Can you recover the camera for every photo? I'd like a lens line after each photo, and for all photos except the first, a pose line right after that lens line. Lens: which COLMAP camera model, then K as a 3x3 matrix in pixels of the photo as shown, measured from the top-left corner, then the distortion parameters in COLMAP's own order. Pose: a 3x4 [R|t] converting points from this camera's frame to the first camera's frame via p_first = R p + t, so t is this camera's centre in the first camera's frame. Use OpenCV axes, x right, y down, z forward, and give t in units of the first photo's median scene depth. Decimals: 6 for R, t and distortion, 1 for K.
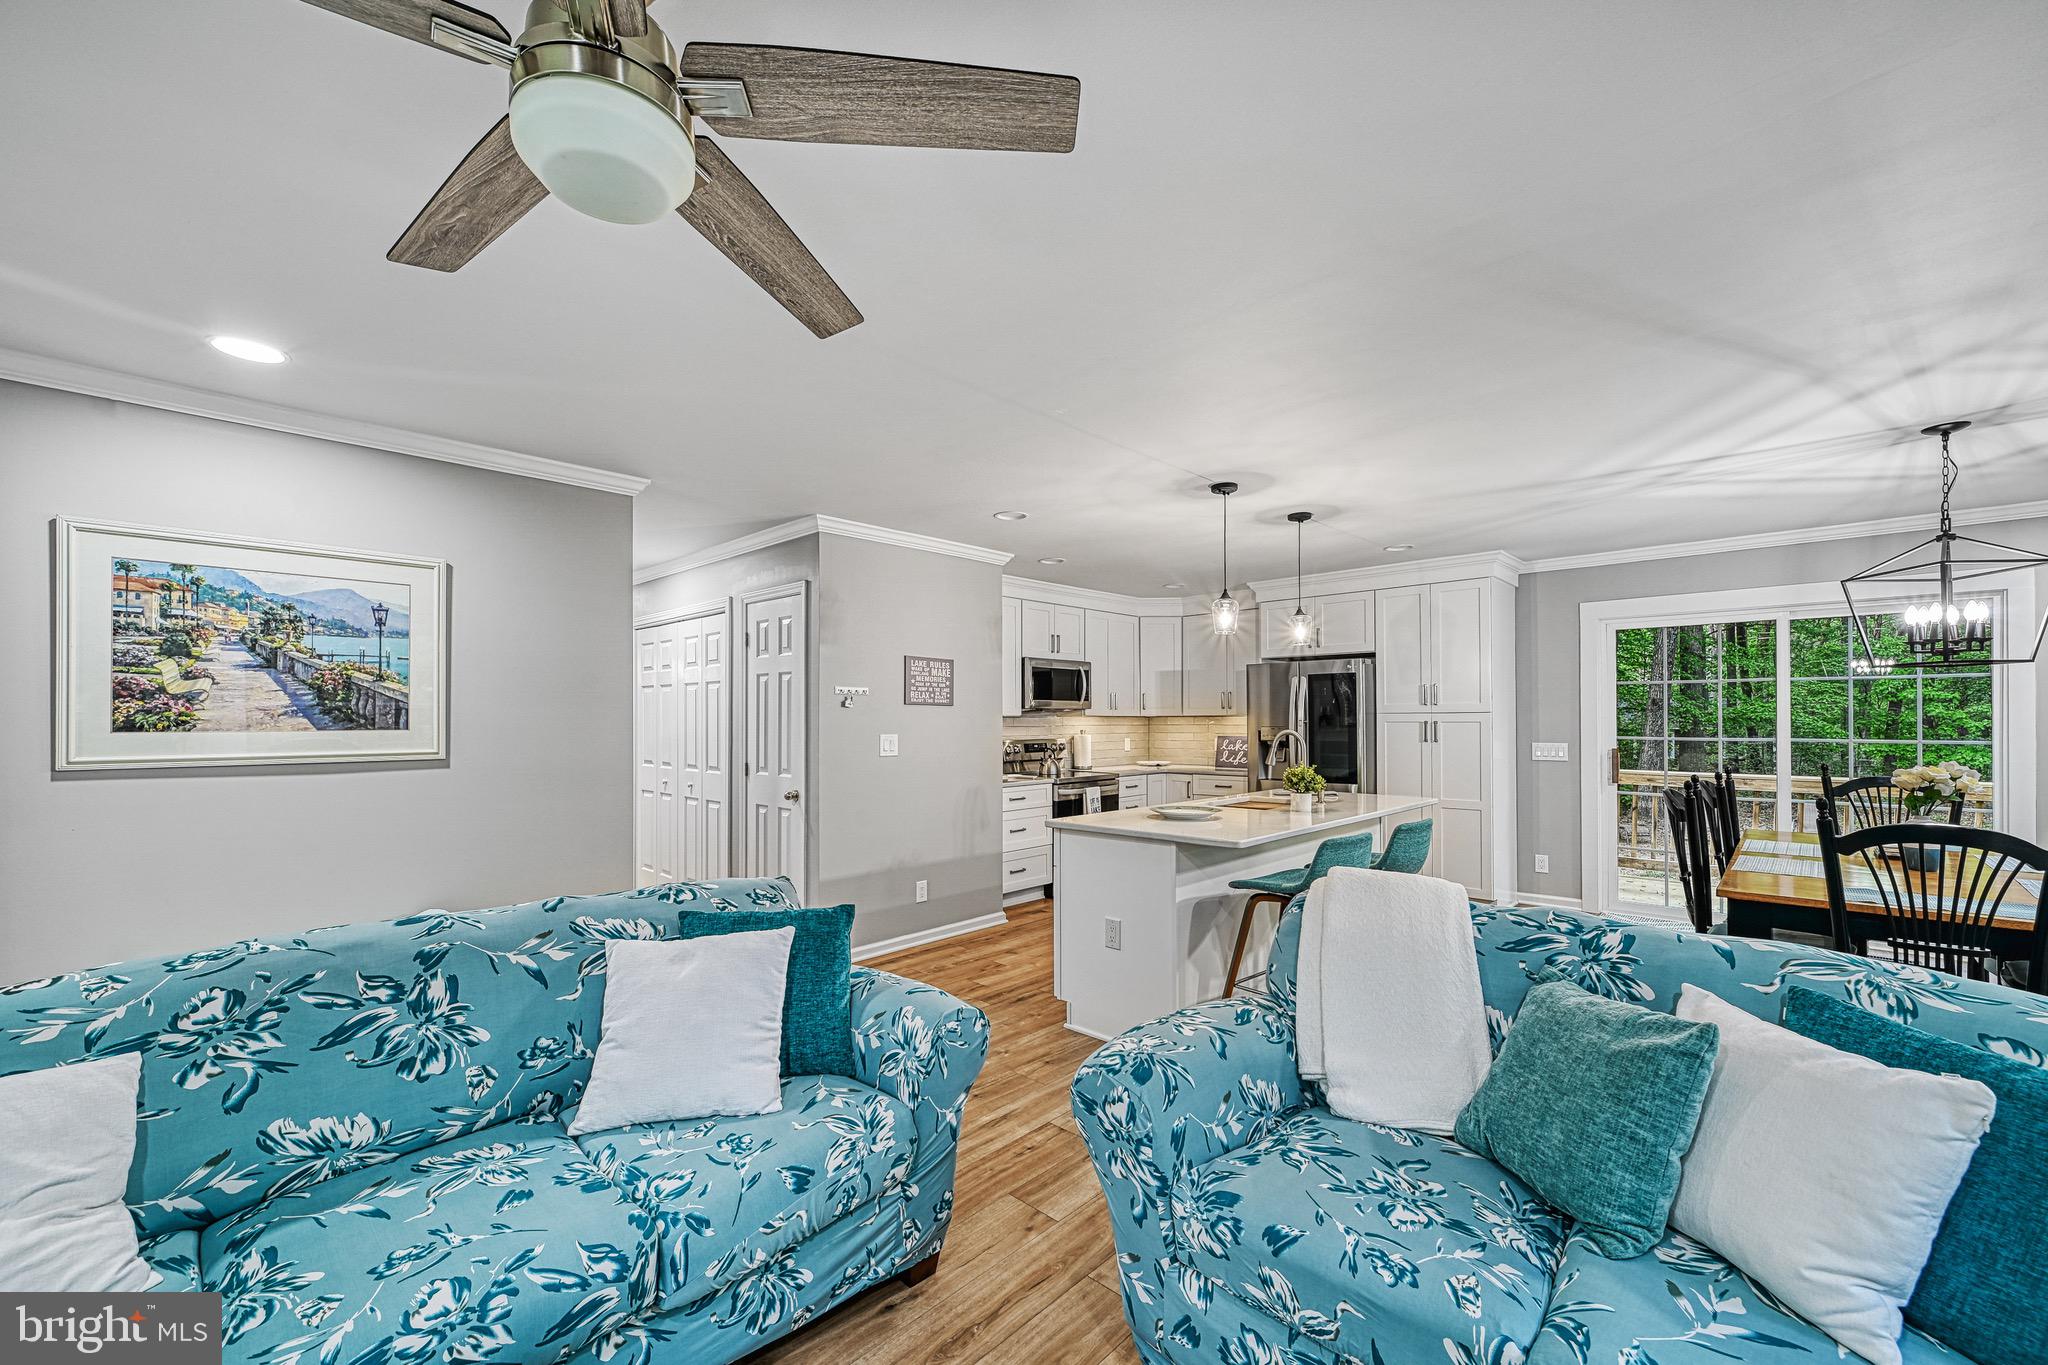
lens RADIAL K [[814.4, 0, 1026.4], [0, 814.4, 713.0], [0, 0, 1]] dist [-0.003853, 0.000113]
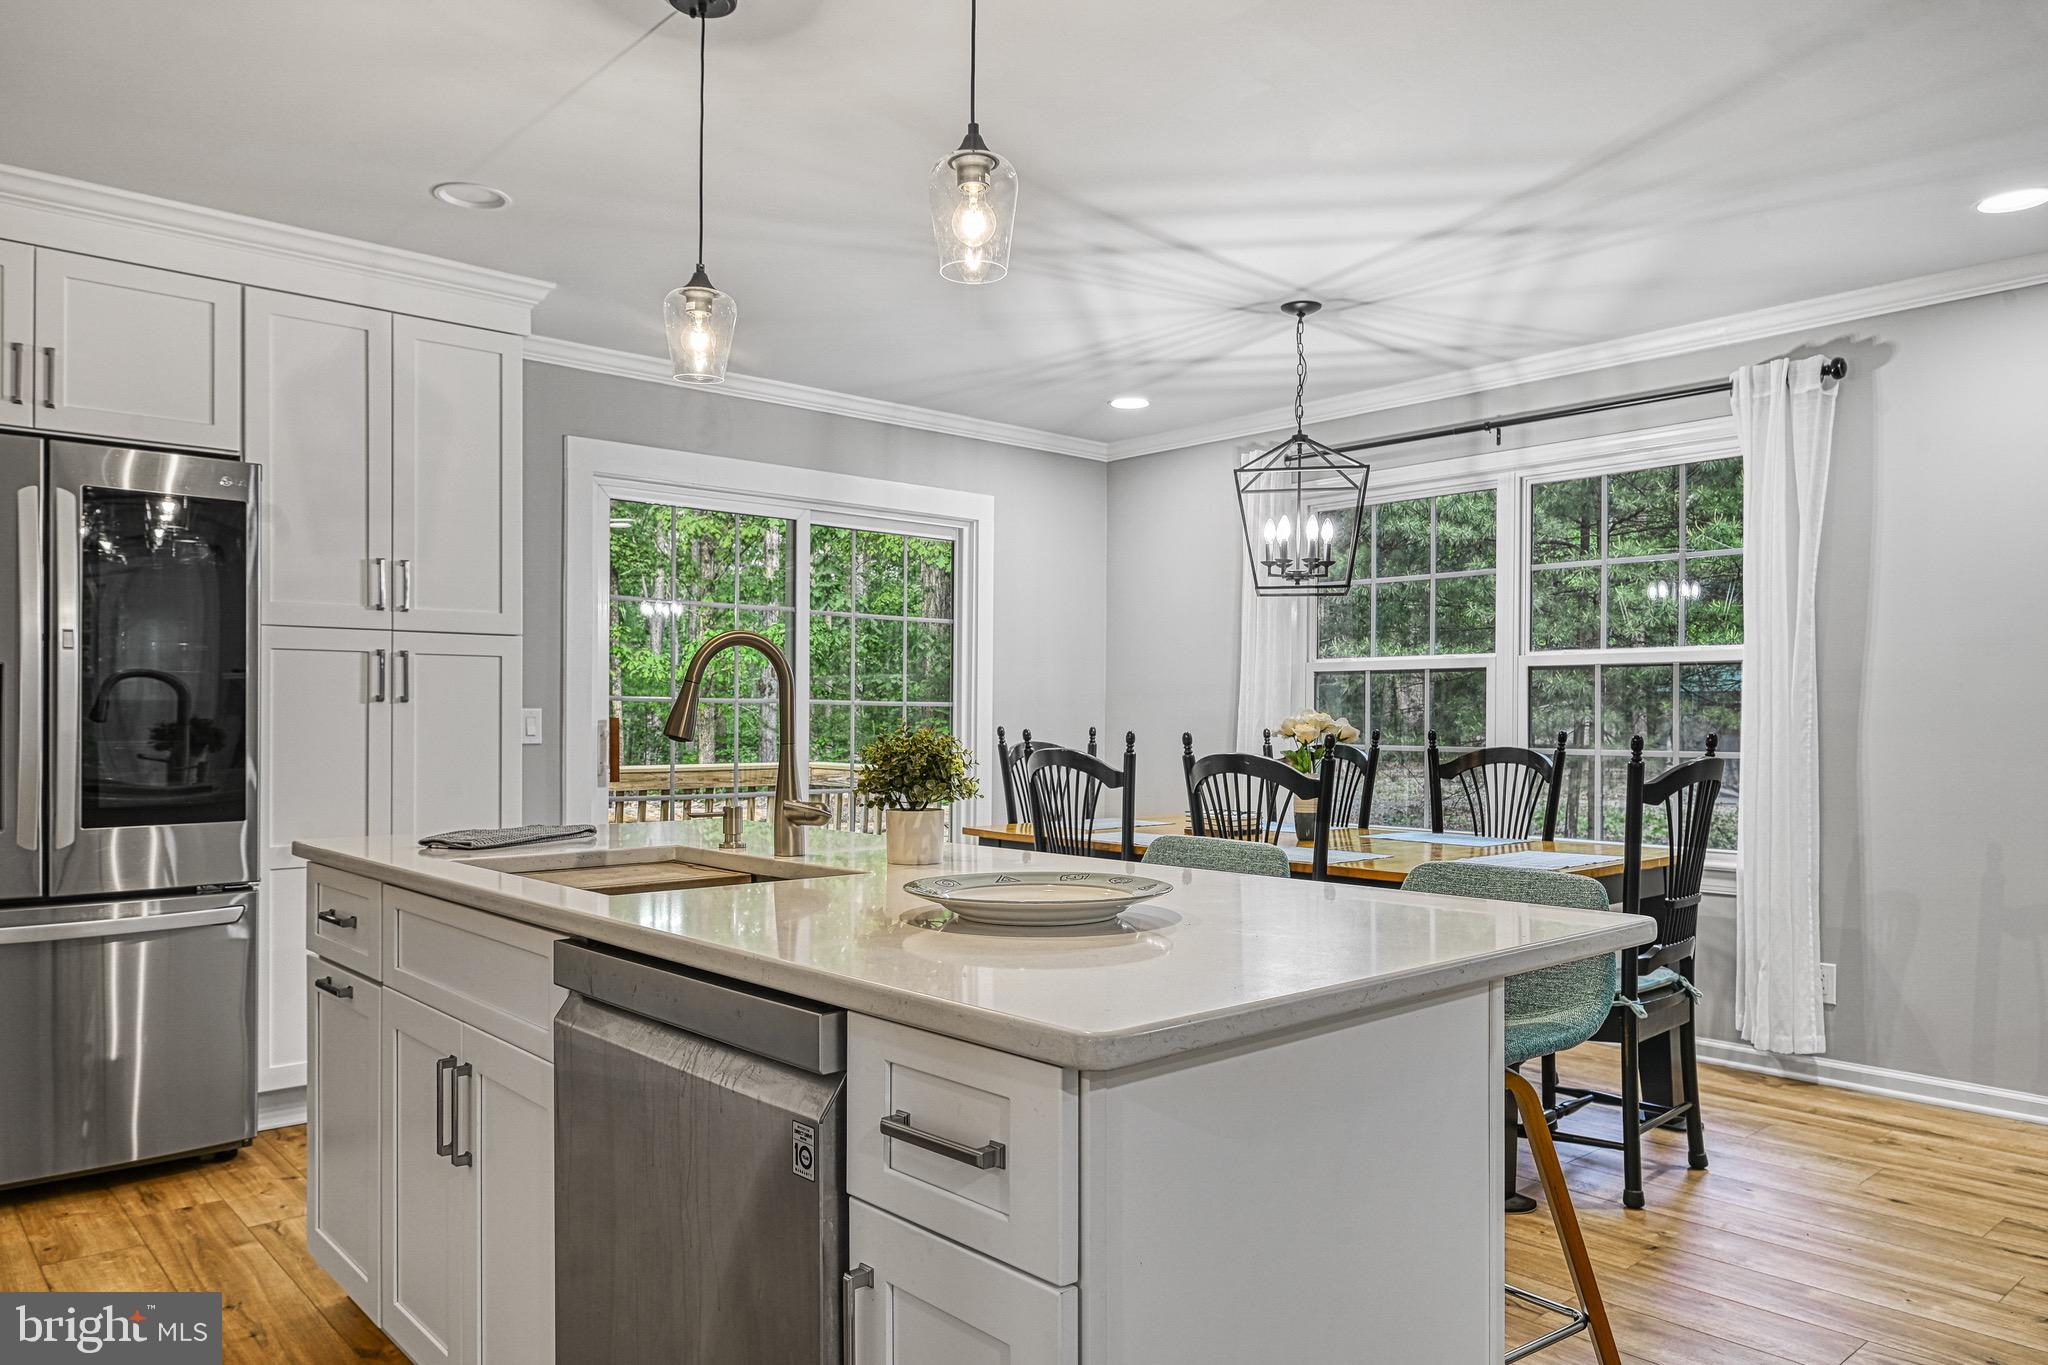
lens RADIAL K [[1394.3, 0, 1034.7], [0, 1394.3, 721.8], [0, 0, 1]] dist [-0.002060, 0.003478]
pose [[0.078056, 0.002364, 0.996946, -0.304975], [-0.010936, 0.999939, -0.001515, 0.076808], [-0.996889, -0.010784, 0.078077, 1.120103]]
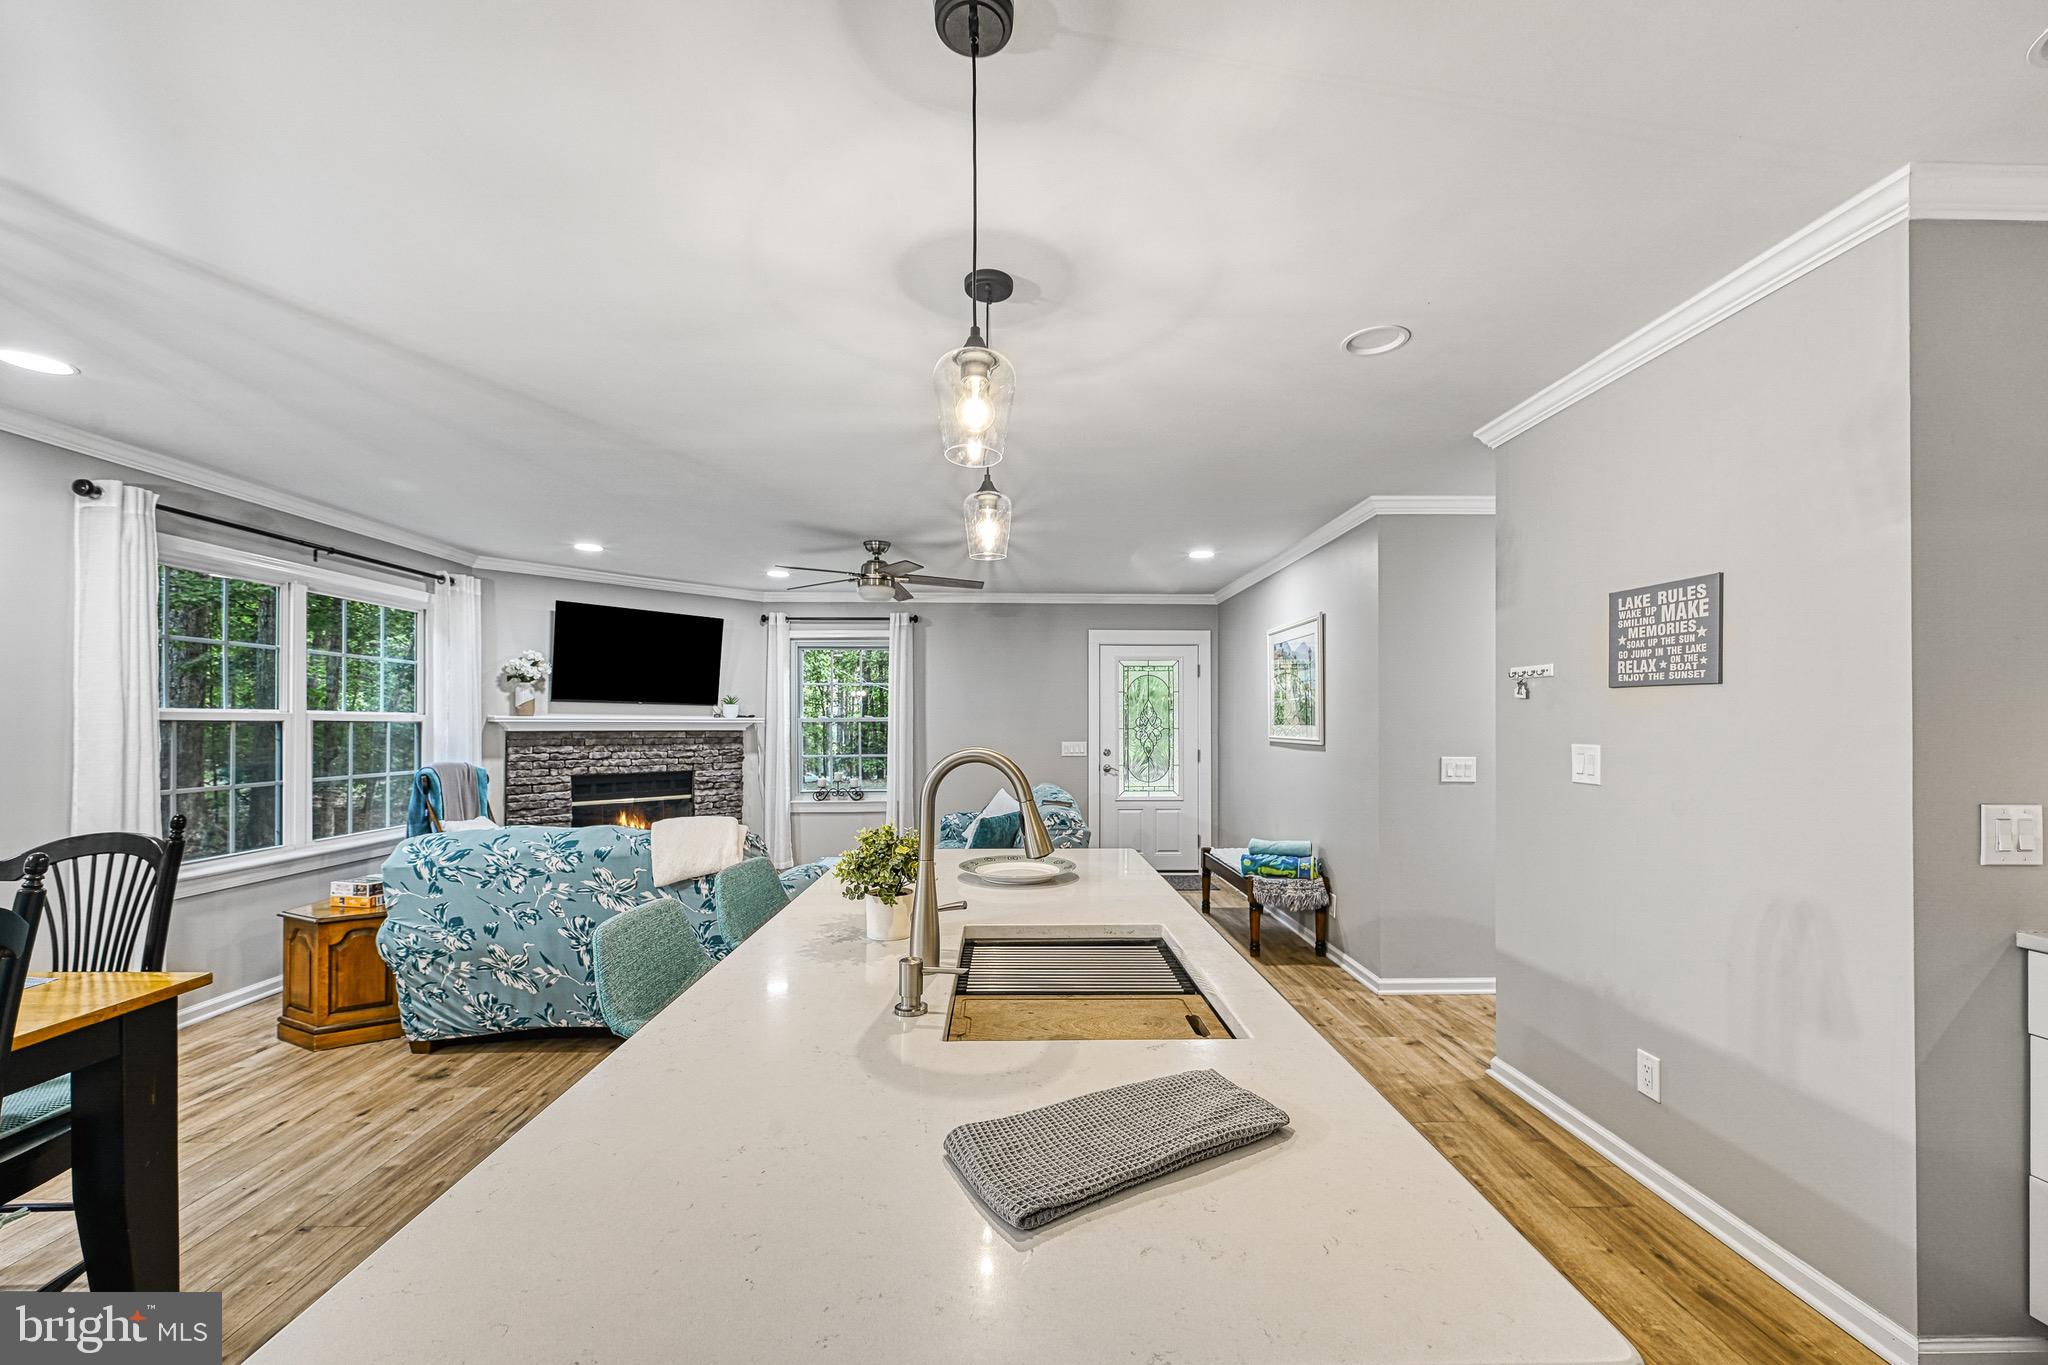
lens RADIAL K [[814.4, 0, 1020.9], [0, 814.4, 722.0], [0, 0, 1]] dist [-0.003853, 0.000113]
pose [[-0.708118, 0.003777, -0.706084, 0.730097], [0.007950, 0.999965, -0.002623, 0.014268], [0.706050, -0.007471, -0.708123, 1.670410]]
